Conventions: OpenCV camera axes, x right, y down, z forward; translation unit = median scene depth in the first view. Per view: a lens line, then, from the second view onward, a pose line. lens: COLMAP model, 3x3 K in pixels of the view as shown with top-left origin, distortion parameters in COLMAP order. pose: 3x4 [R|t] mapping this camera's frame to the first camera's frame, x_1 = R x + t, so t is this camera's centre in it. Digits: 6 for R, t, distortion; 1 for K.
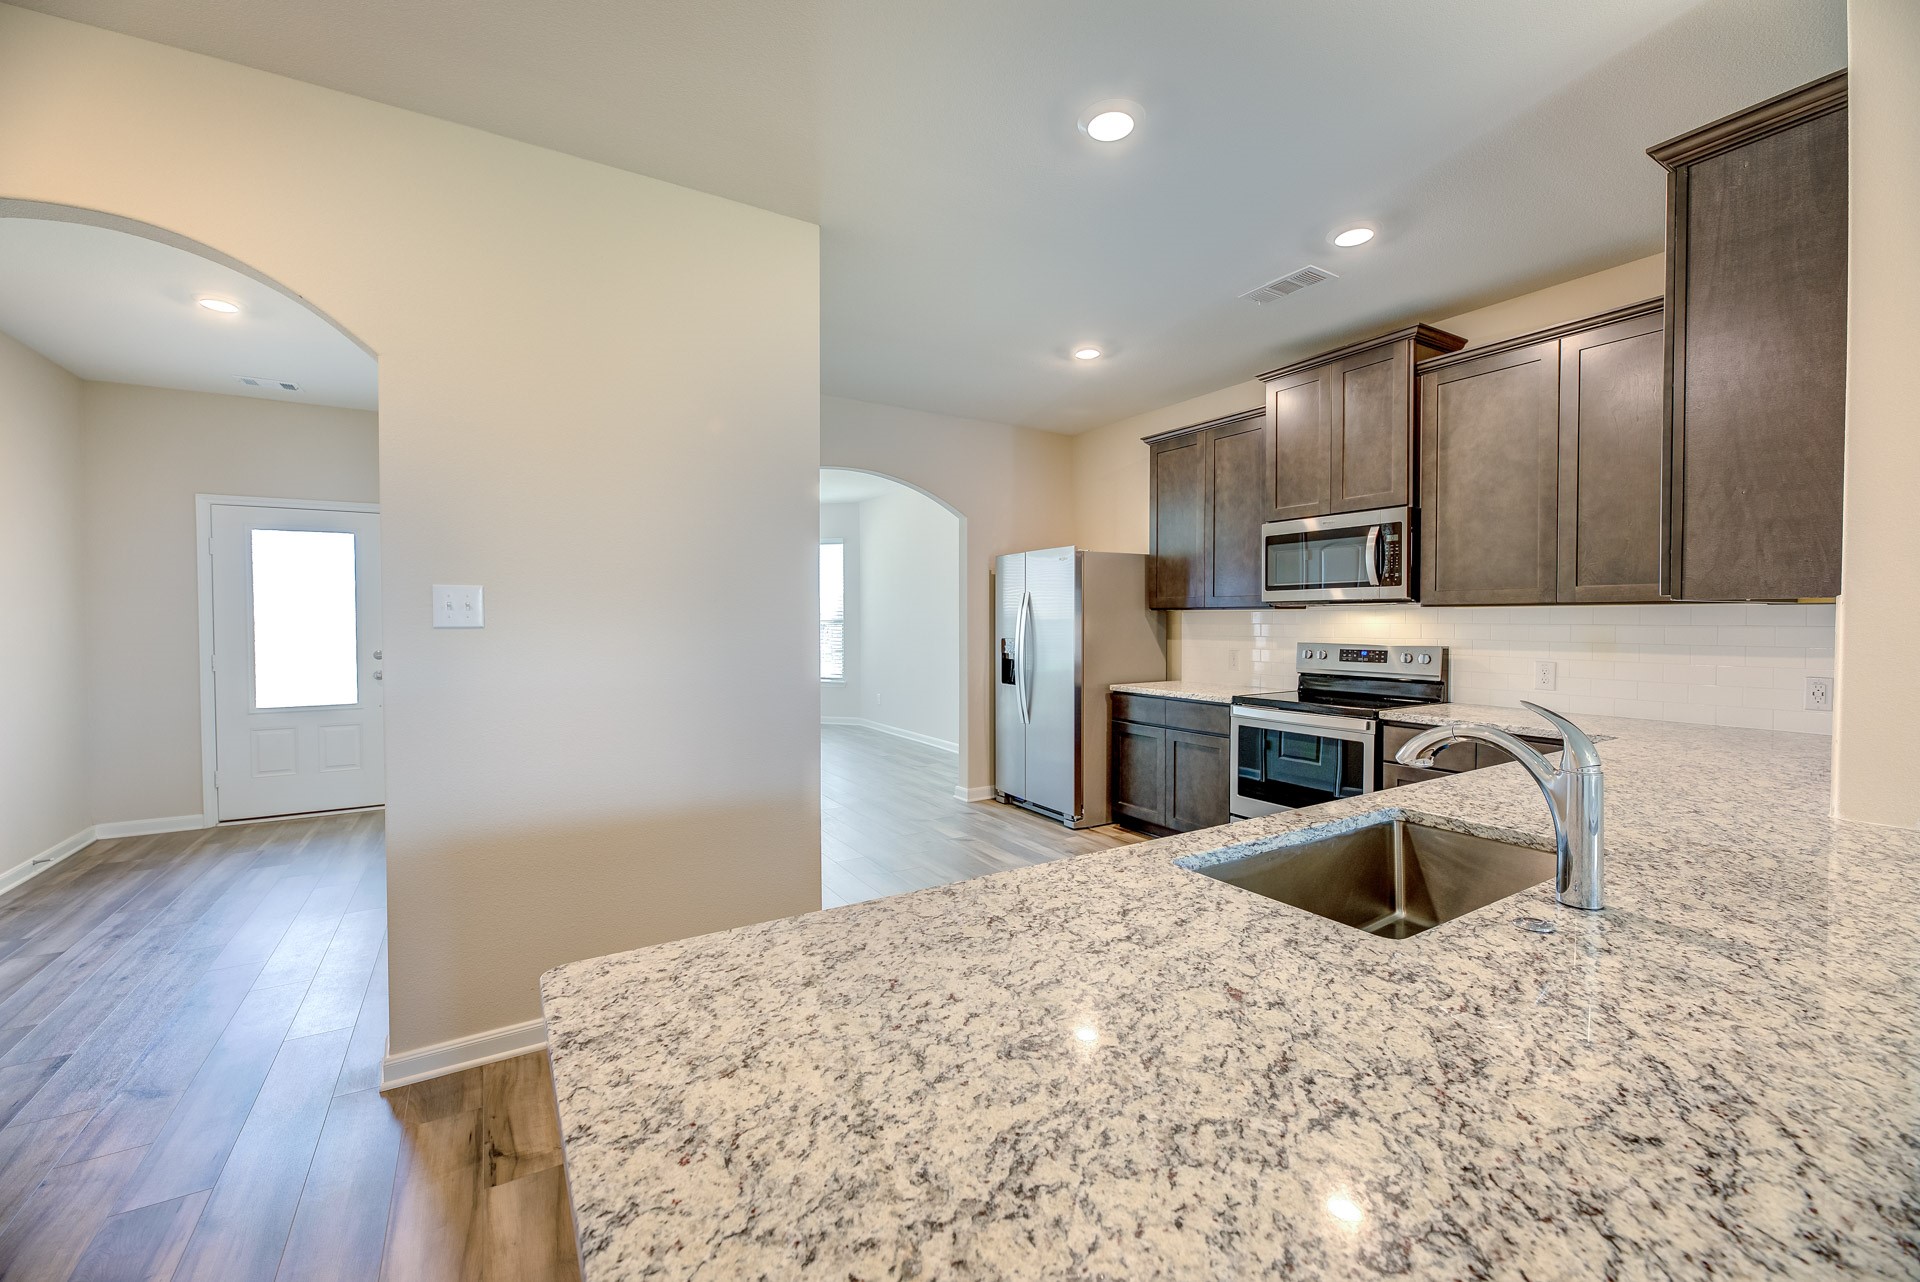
lens RADIAL K [[774.1, 0, 946.9], [0, 774.1, 639.0], [0, 0, 1]] dist [0.000278, -0.003614]
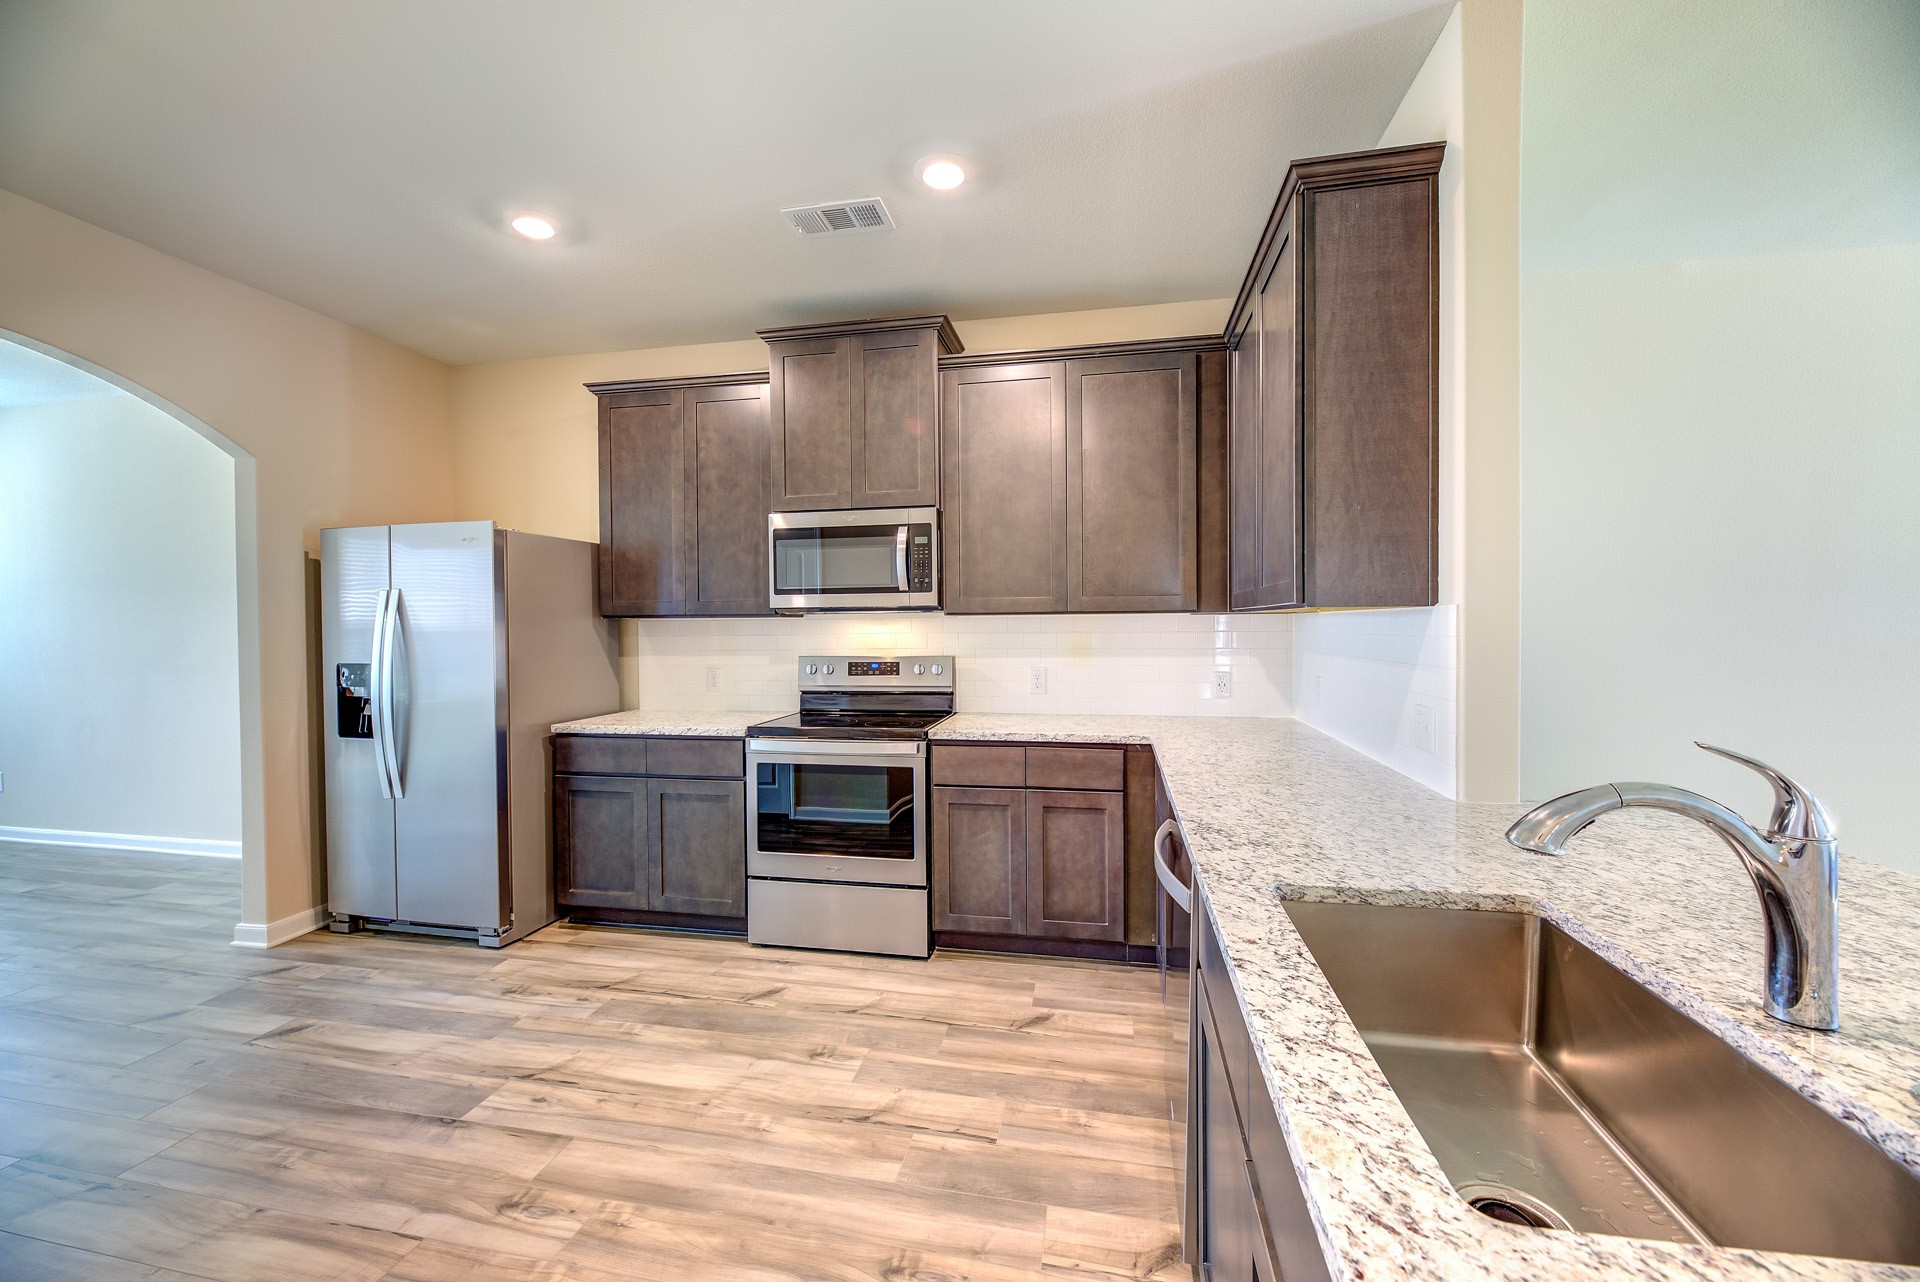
lens RADIAL K [[774.1, 0, 952.8], [0, 774.1, 636.0], [0, 0, 1]] dist [0.000278, -0.003614]
pose [[0.675137, -0.014535, 0.737549, -0.081263], [0.026886, 0.999626, -0.004912, -0.011249], [-0.737203, 0.023146, 0.675275, 0.362061]]
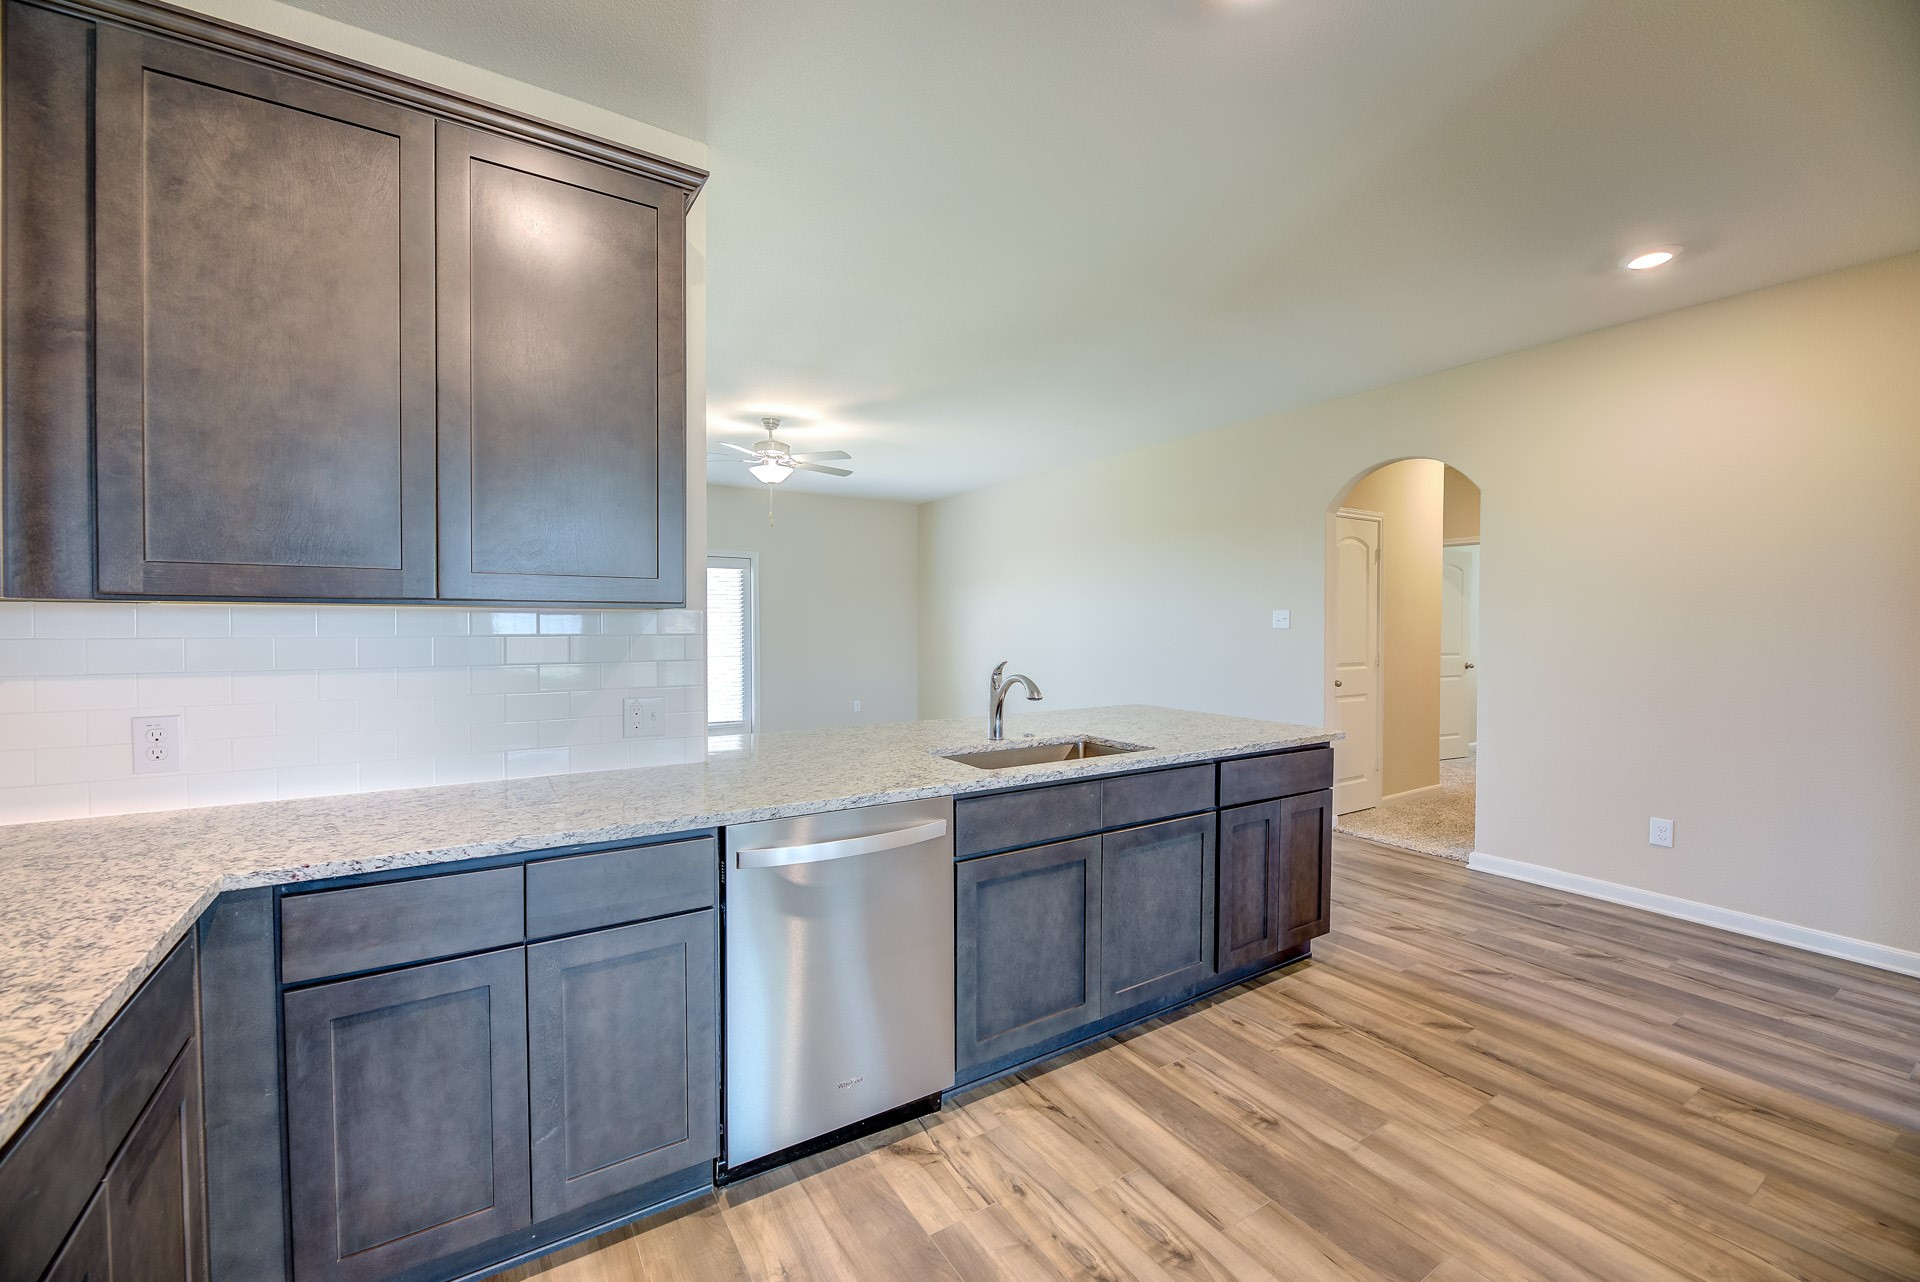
lens RADIAL K [[774.1, 0, 948.6], [0, 774.1, 633.7], [0, 0, 1]] dist [0.000278, -0.003614]
pose [[-0.999506, -0.002613, -0.031332, 0.337444], [-0.004052, 0.998935, 0.045953, -0.036257], [0.031179, 0.046057, -0.998452, 1.140309]]
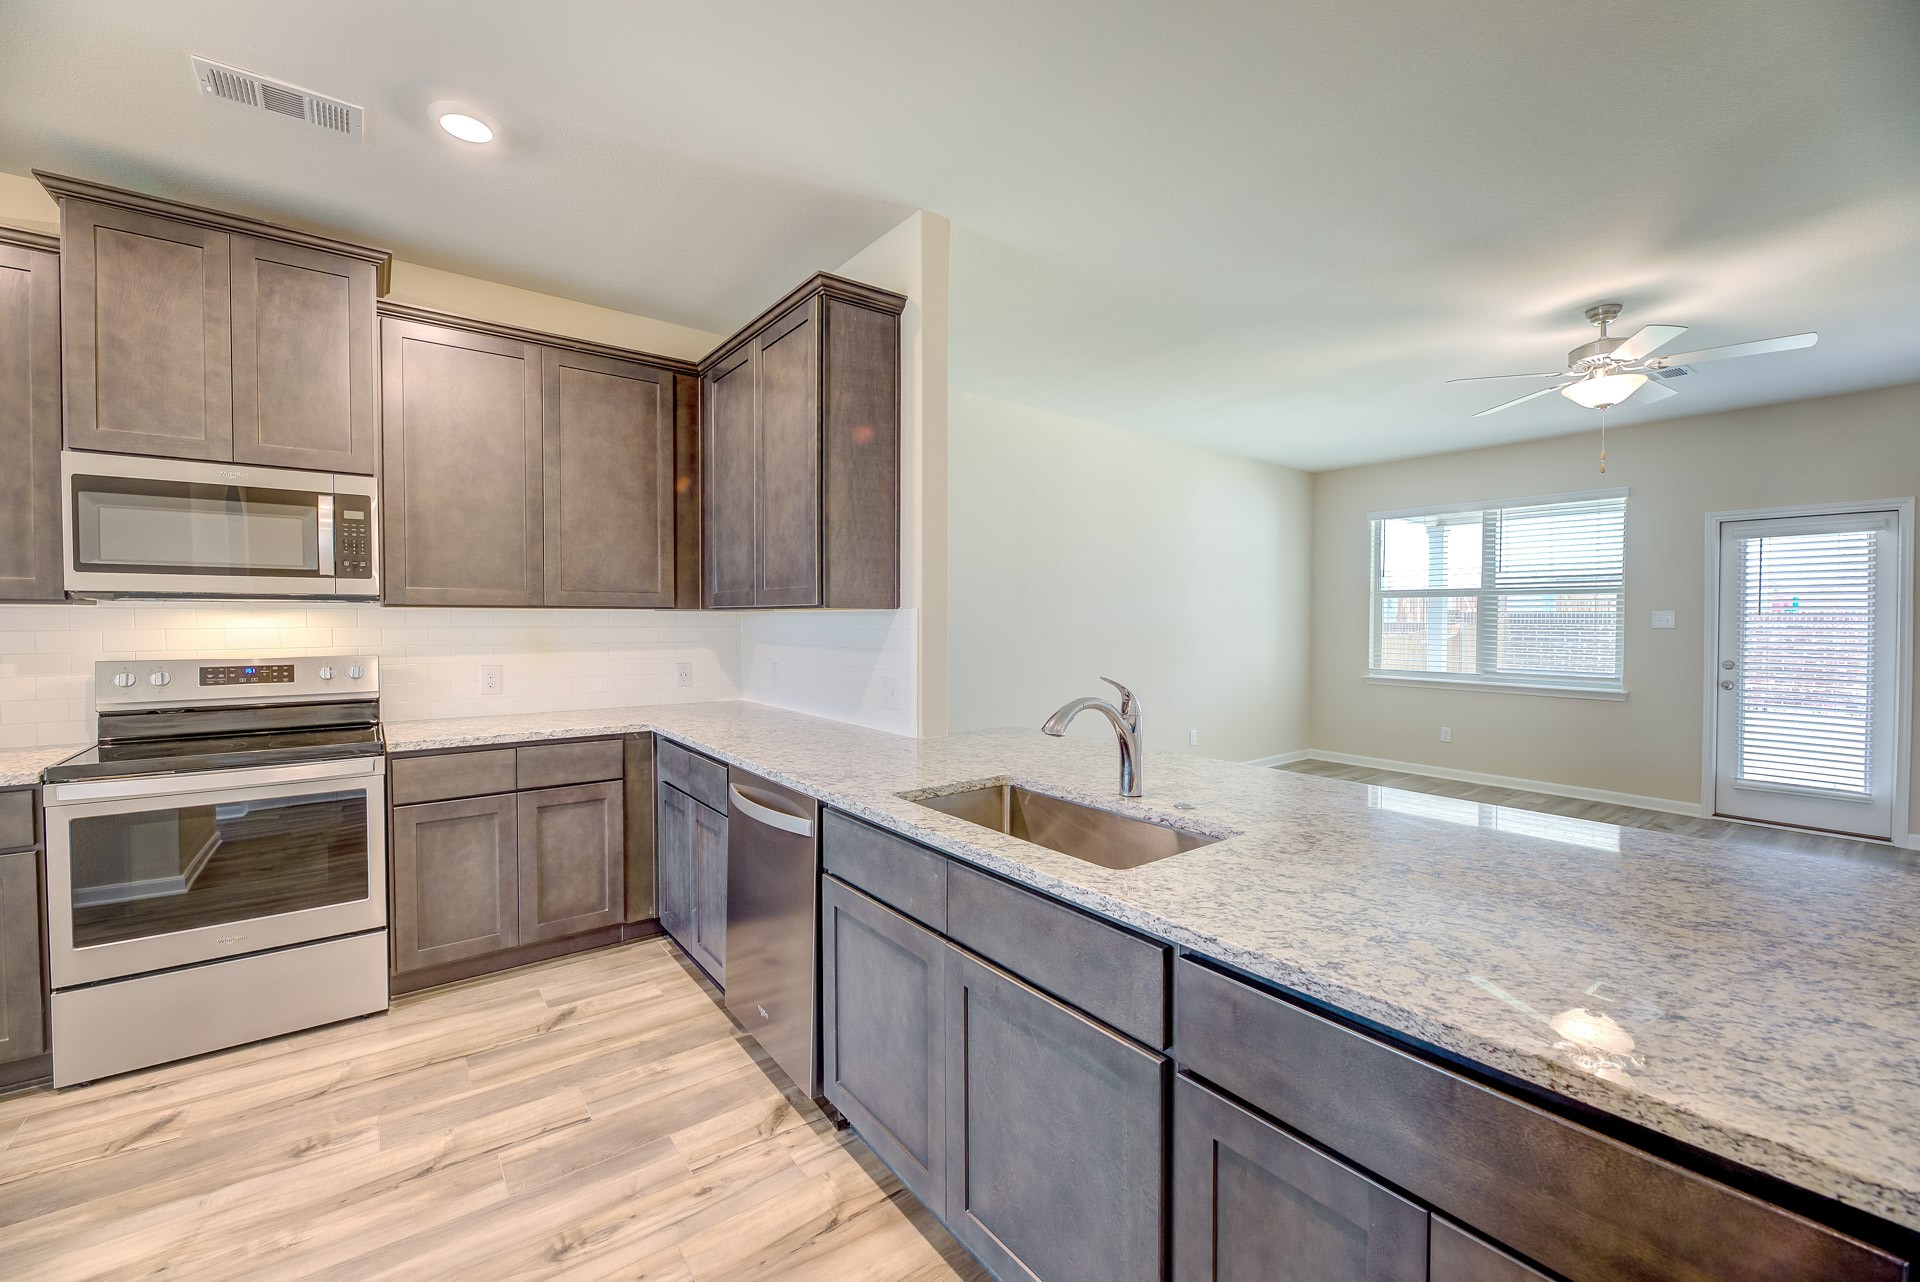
lens RADIAL K [[774.1, 0, 968.5], [0, 774.1, 636.7], [0, 0, 1]] dist [0.000278, -0.003614]
pose [[-0.120447, -0.021579, 0.992485, -0.258213], [0.025286, 0.999373, 0.024797, -0.015334], [-0.992398, 0.028083, -0.119826, 0.508035]]
